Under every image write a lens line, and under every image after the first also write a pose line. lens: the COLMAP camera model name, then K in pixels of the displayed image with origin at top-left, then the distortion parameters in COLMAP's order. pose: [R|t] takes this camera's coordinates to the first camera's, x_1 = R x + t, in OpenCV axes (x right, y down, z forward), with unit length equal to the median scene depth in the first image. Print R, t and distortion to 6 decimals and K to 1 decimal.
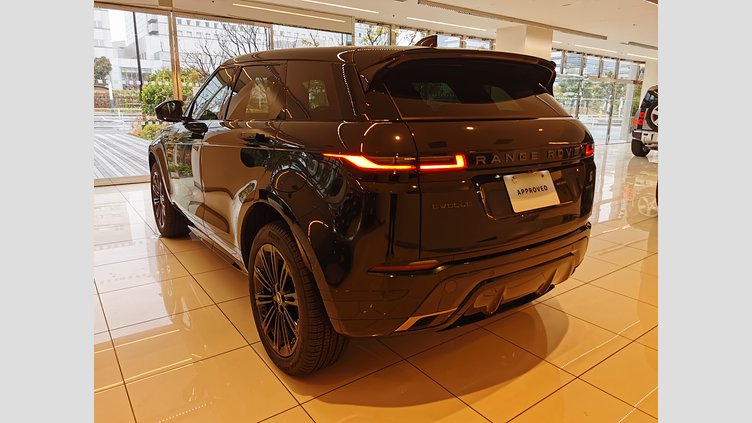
lens RADIAL K [[442.2, 0, 376.2], [0, 442.2, 204.5], [0, 0, 1]] dist [0.001687, 0.000136]
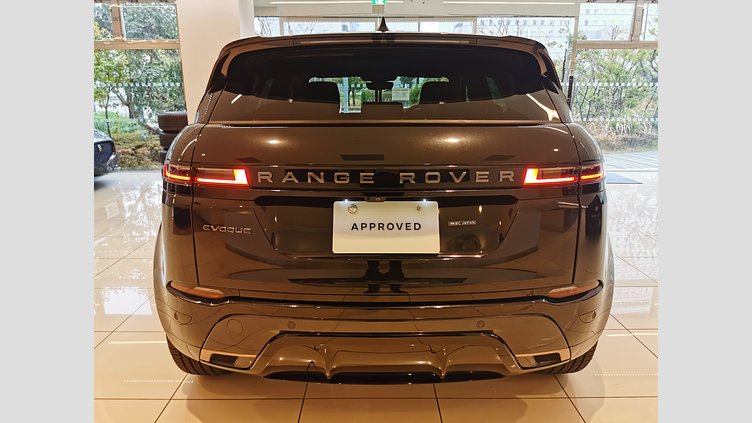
lens RADIAL K [[445.2, 0, 376.0], [0, 445.2, 211.5], [0, 0, 1]] dist [0.005725, 0.000609]
pose [[0.808804, 0.128005, -0.573977, 0.708331], [-0.117586, 0.991515, 0.055429, -0.089091], [0.576202, 0.022661, 0.816993, 0.393702]]
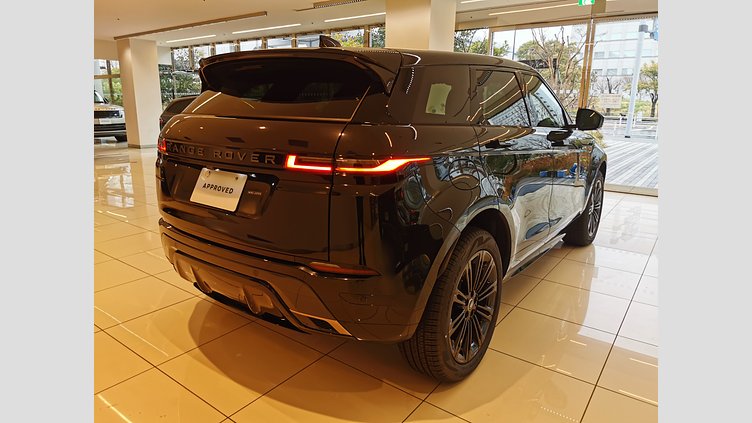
lens RADIAL K [[445.2, 0, 376.0], [0, 445.2, 211.5], [0, 0, 1]] dist [0.005725, 0.000609]
pose [[0.297726, 0.210662, -0.931118, 1.334067], [-0.224472, 0.963451, 0.146201, -0.198149], [0.927885, 0.165482, 0.334132, 0.956794]]
